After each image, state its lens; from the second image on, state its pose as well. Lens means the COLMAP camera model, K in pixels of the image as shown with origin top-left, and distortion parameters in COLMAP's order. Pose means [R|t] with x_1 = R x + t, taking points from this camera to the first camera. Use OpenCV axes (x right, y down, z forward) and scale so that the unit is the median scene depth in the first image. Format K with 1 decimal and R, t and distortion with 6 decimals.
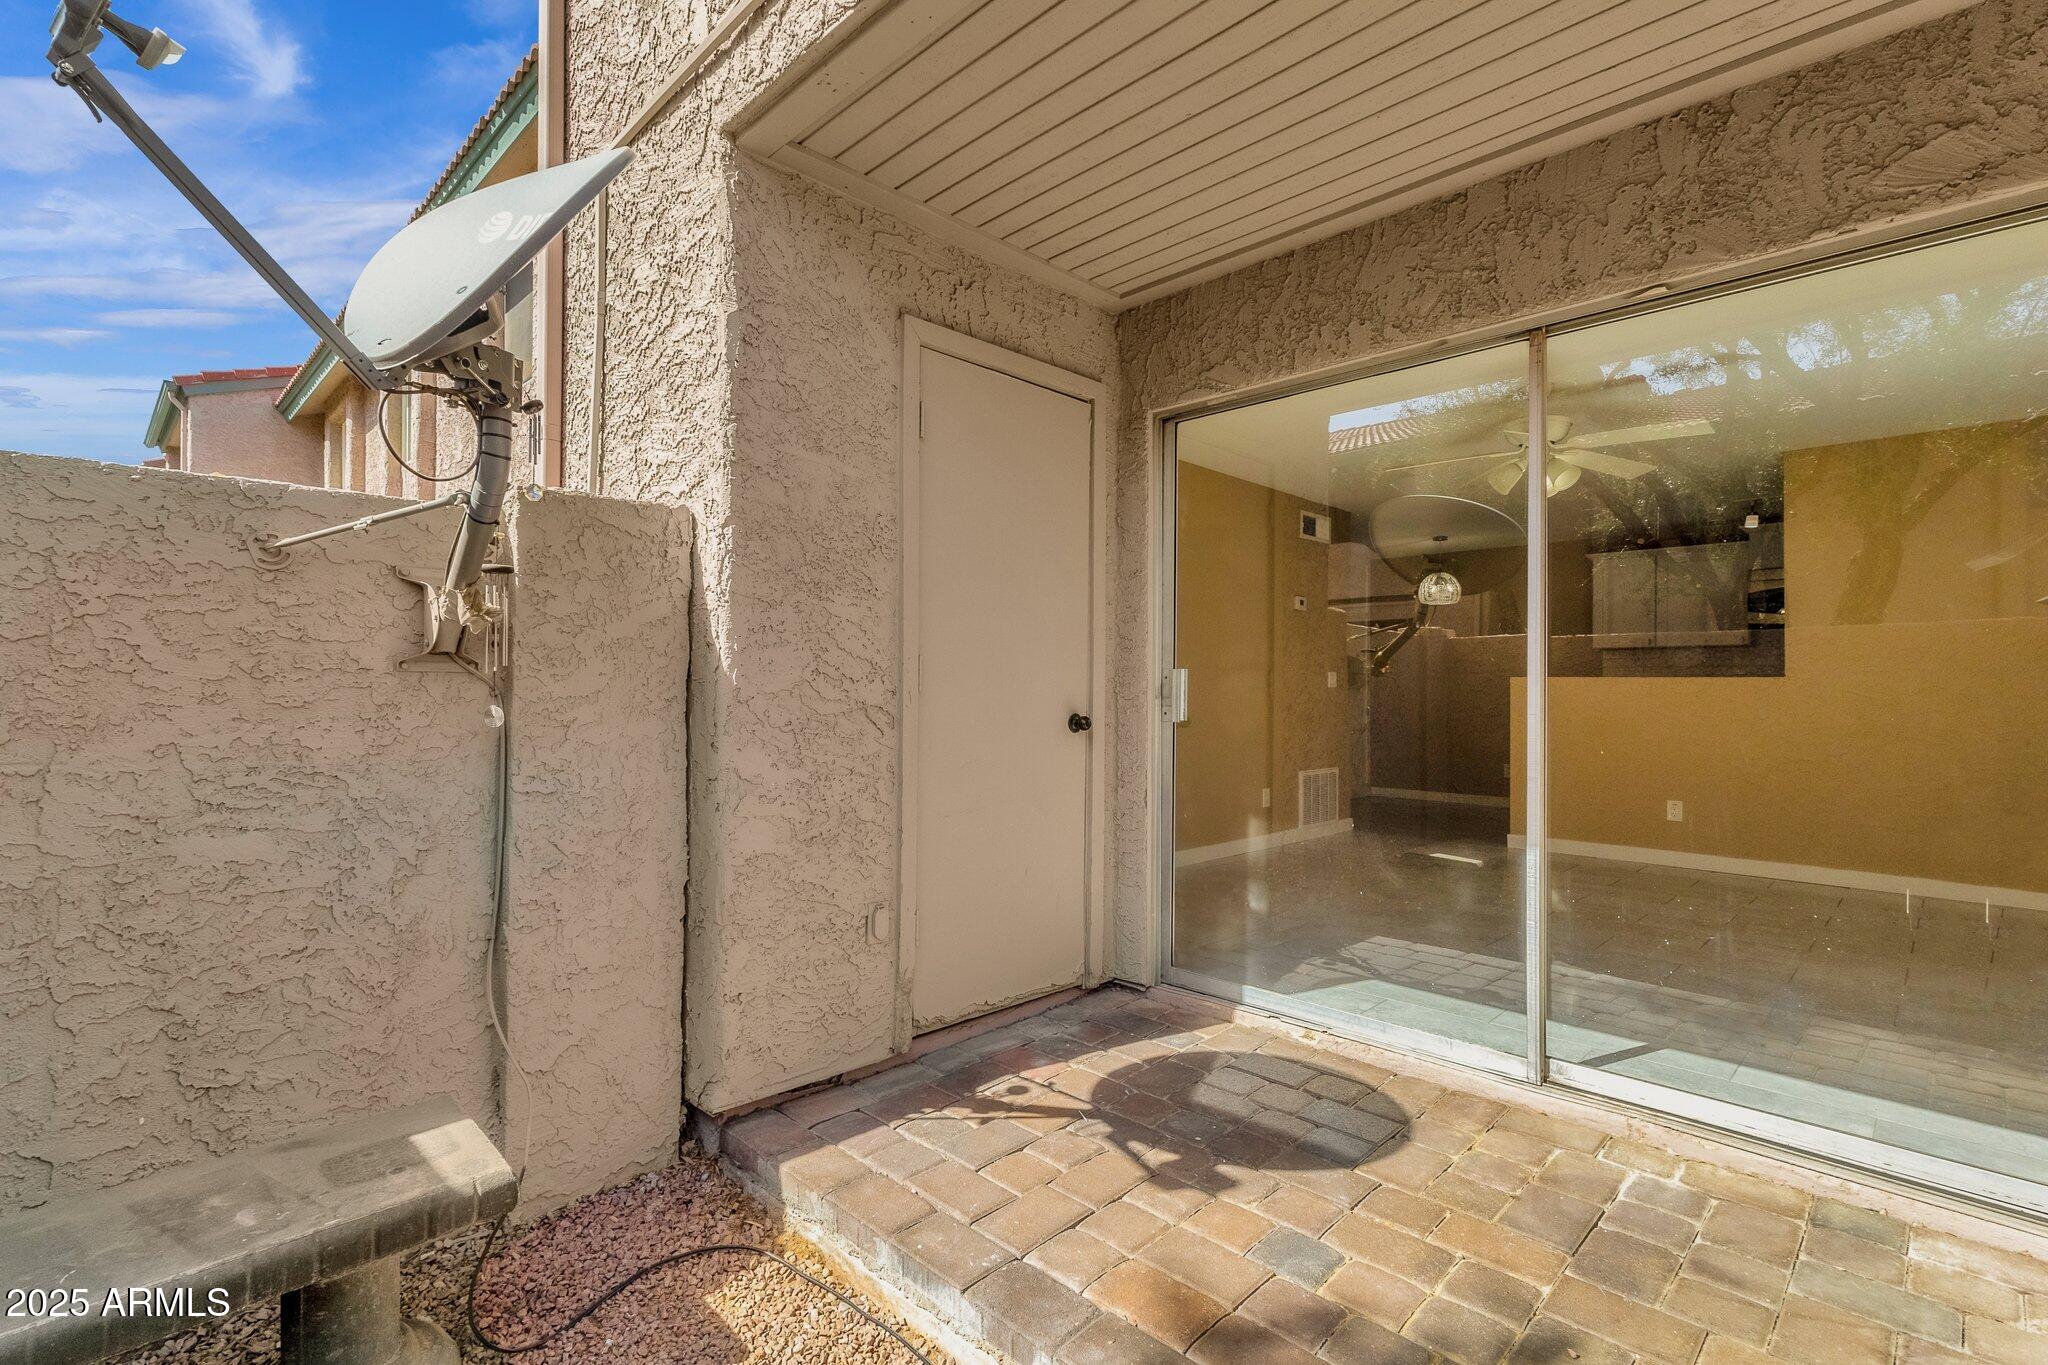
lens RADIAL K [[949.0, 0, 1018.2], [0, 949.0, 683.5], [0, 0, 1]] dist [0.004153, 0.002777]
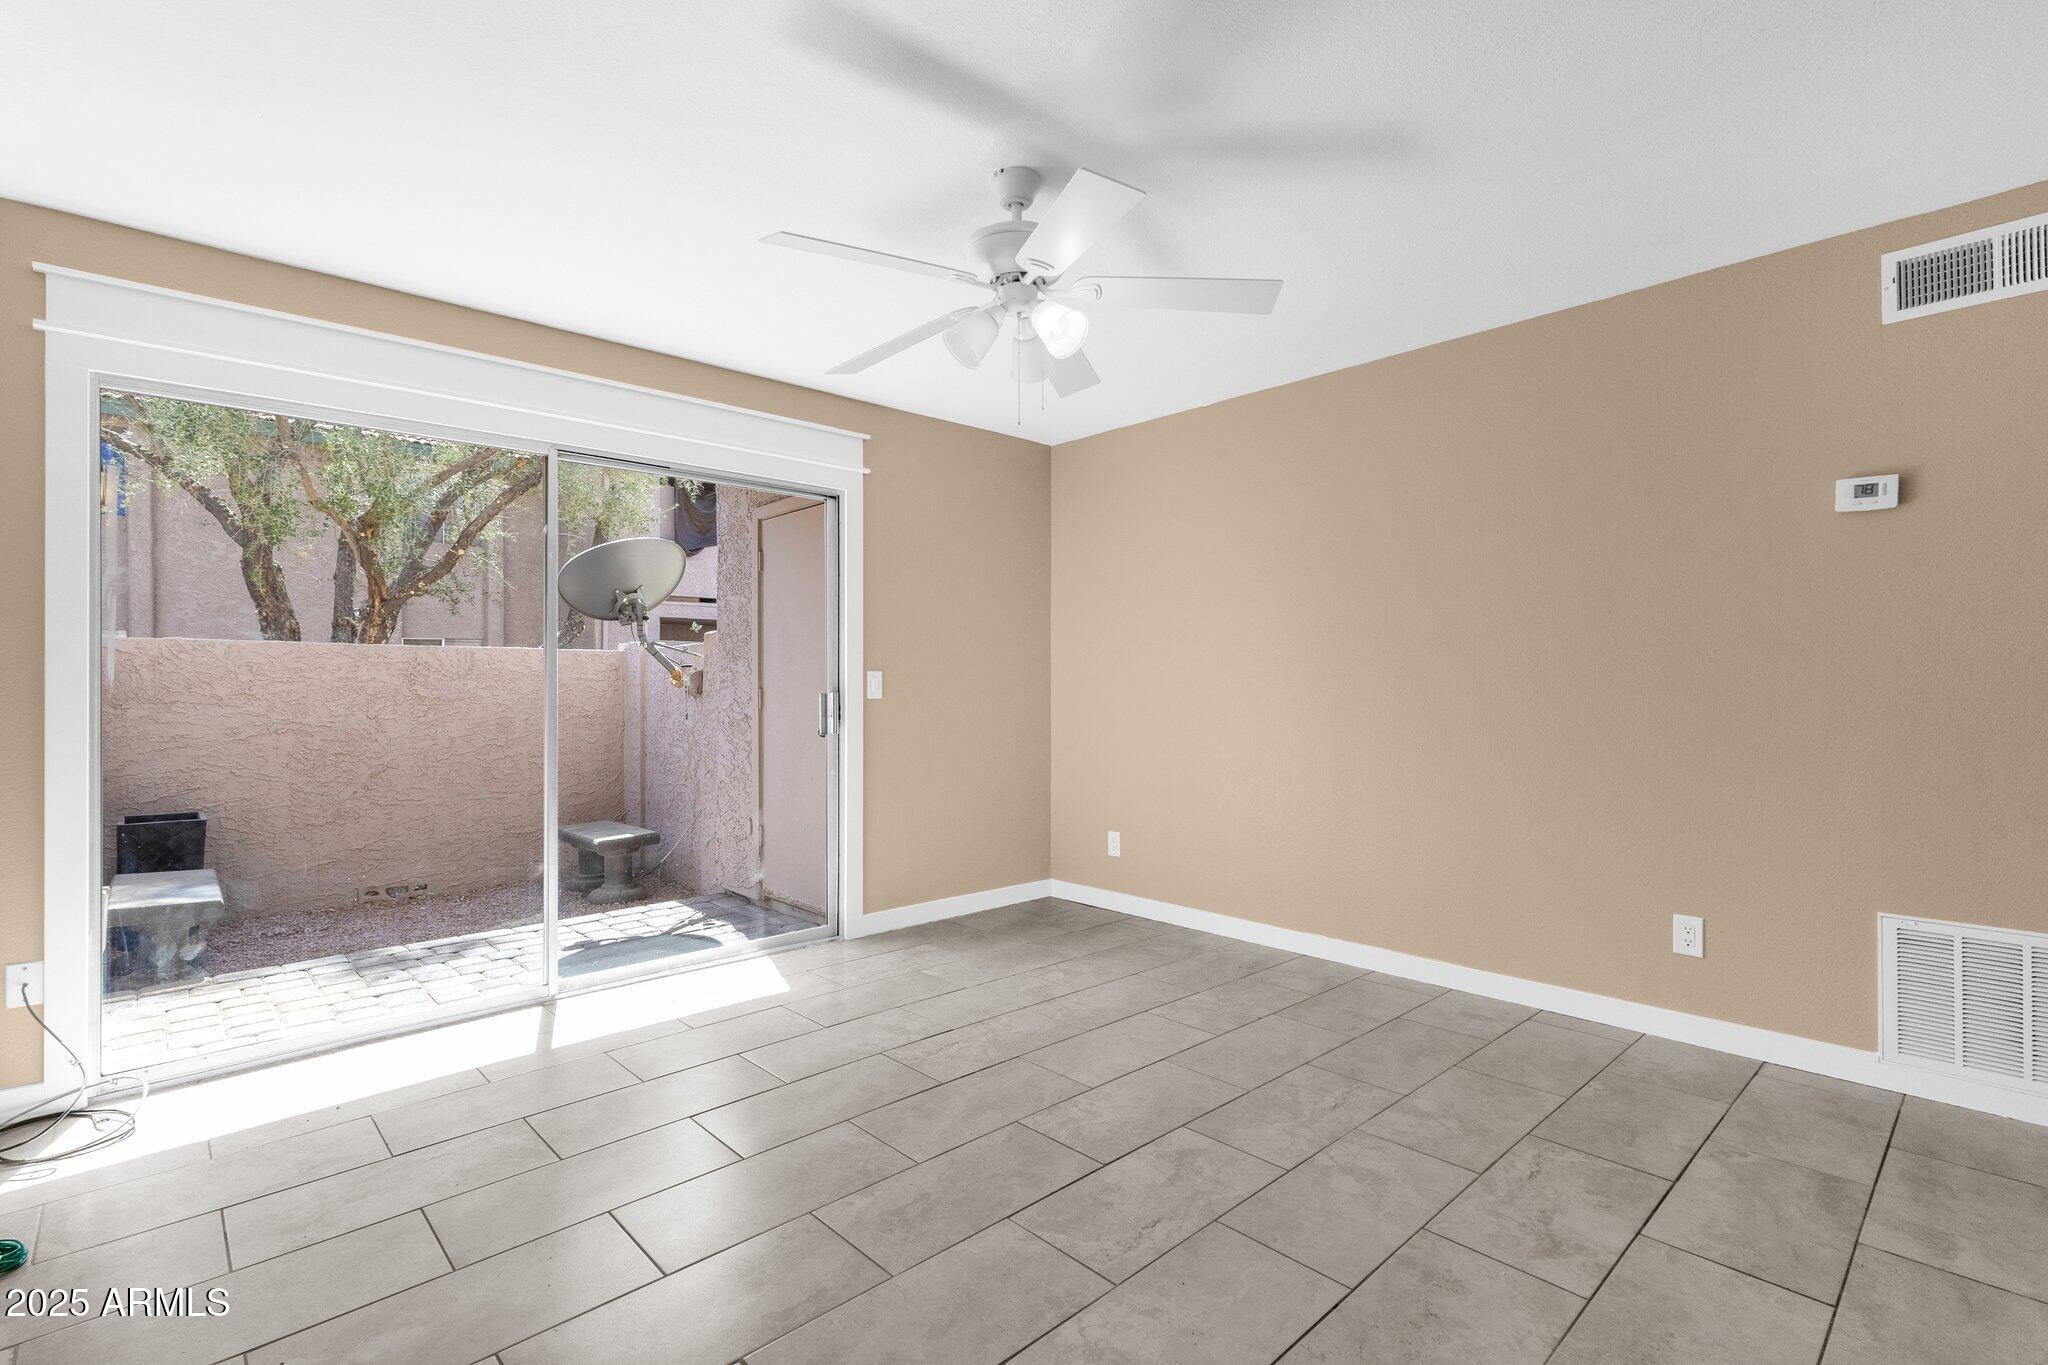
lens RADIAL K [[949.0, 0, 1014.8], [0, 949.0, 685.3], [0, 0, 1]] dist [0.004153, 0.002777]
pose [[-0.045560, -0.008187, -0.998928, 1.917130], [0.015989, 0.999832, -0.008924, -0.014268], [0.998834, -0.016378, -0.045422, 1.760029]]
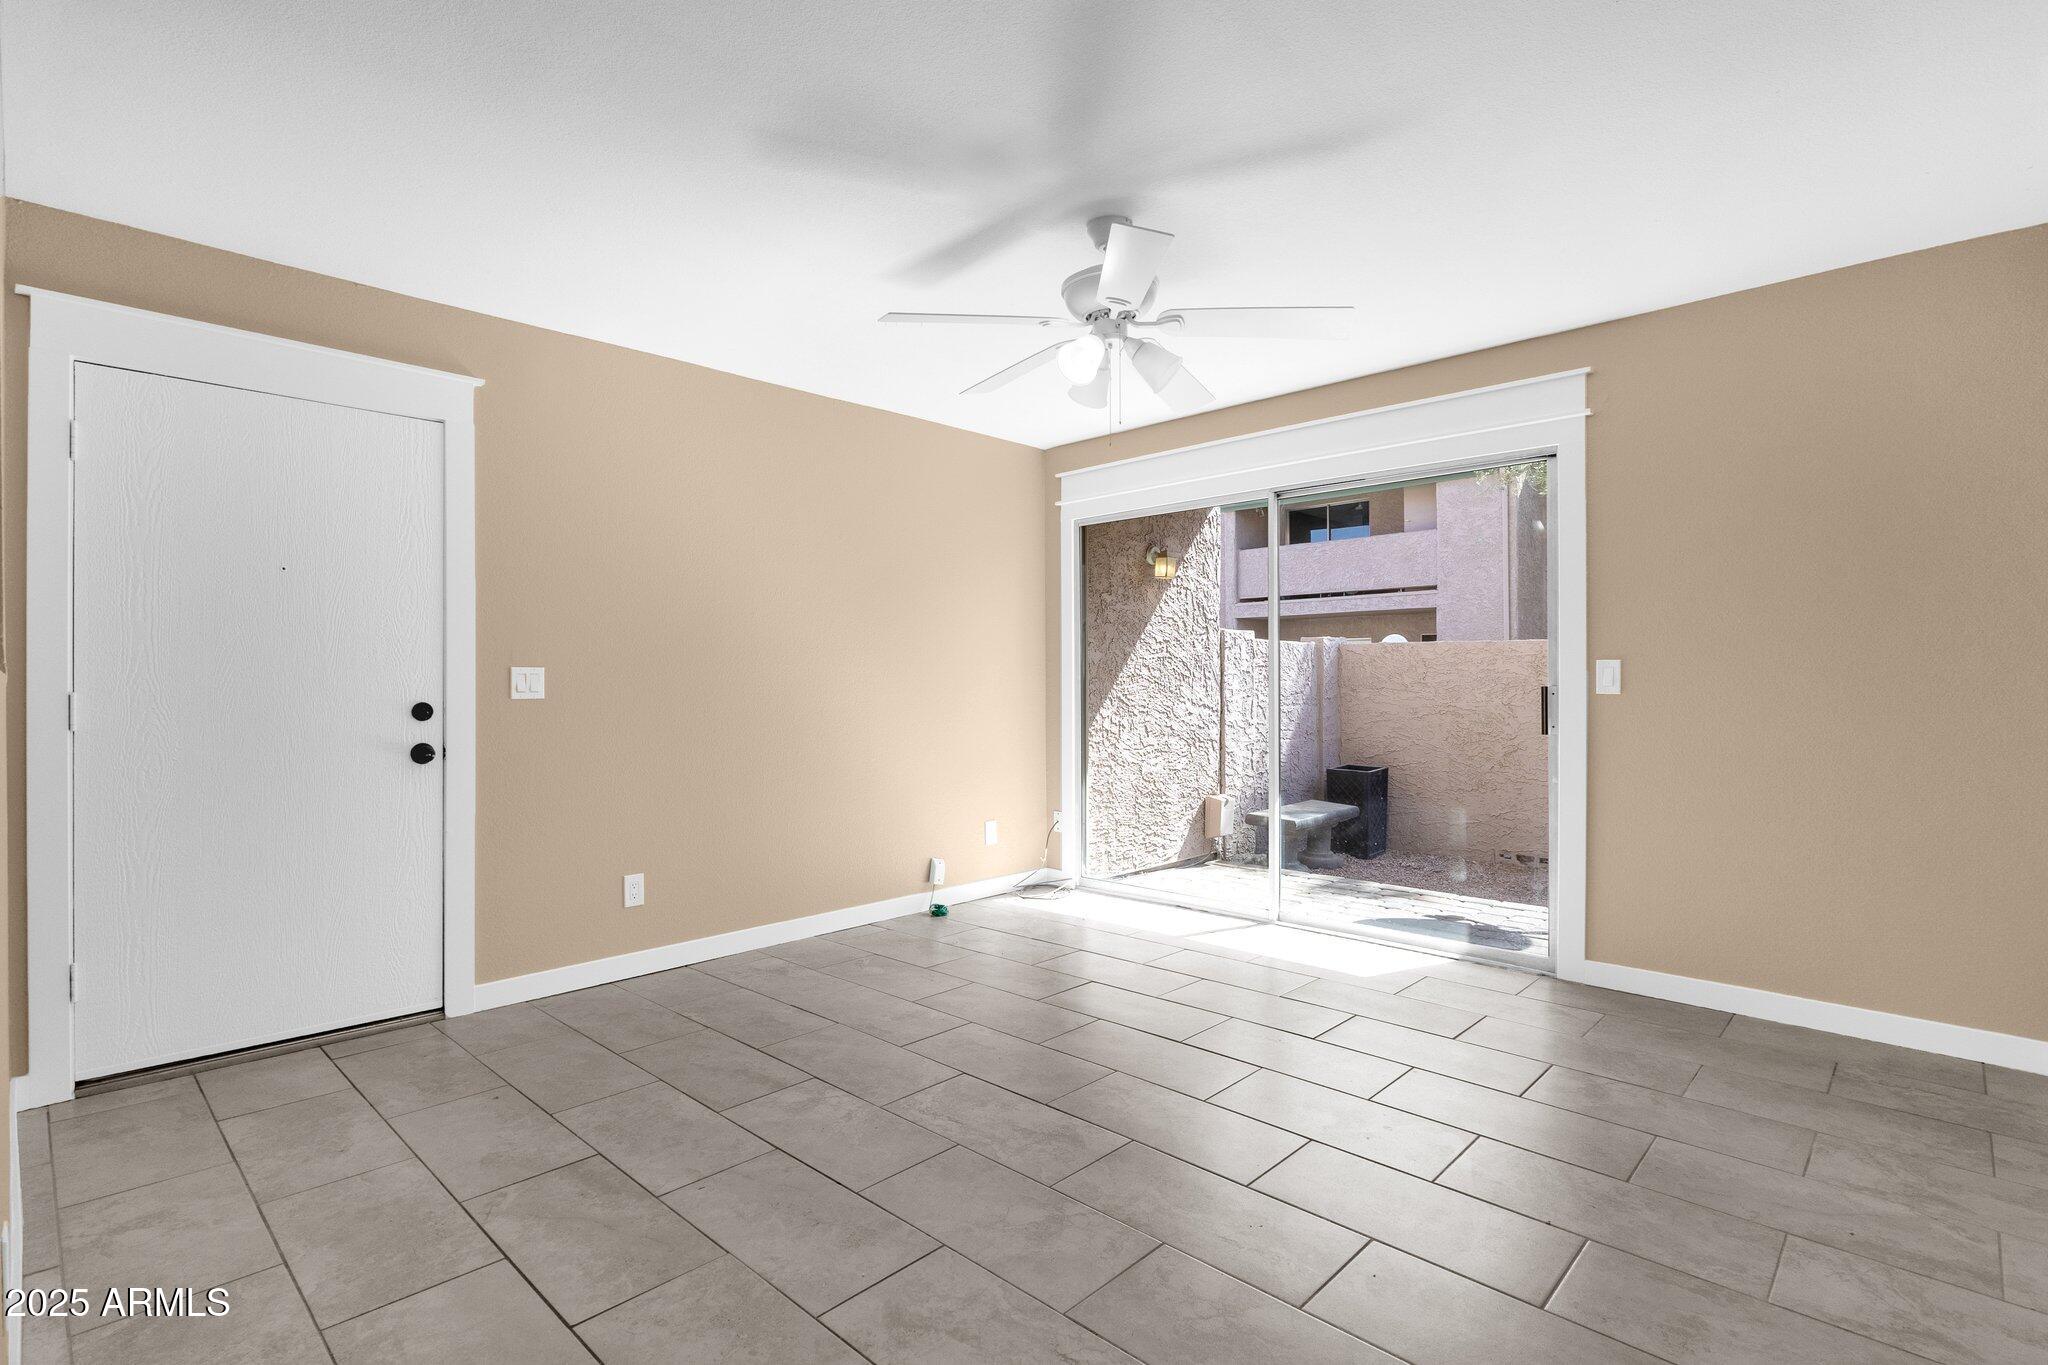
lens RADIAL K [[973.4, 0, 1013.0], [0, 973.4, 685.4], [0, 0, 1]] dist [-0.005986, 0.003202]
pose [[-0.999933, -0.004710, -0.010549, 1.063271], [-0.004635, 0.999964, -0.007130, -0.007821], [0.010582, -0.007081, -0.999919, 2.836730]]
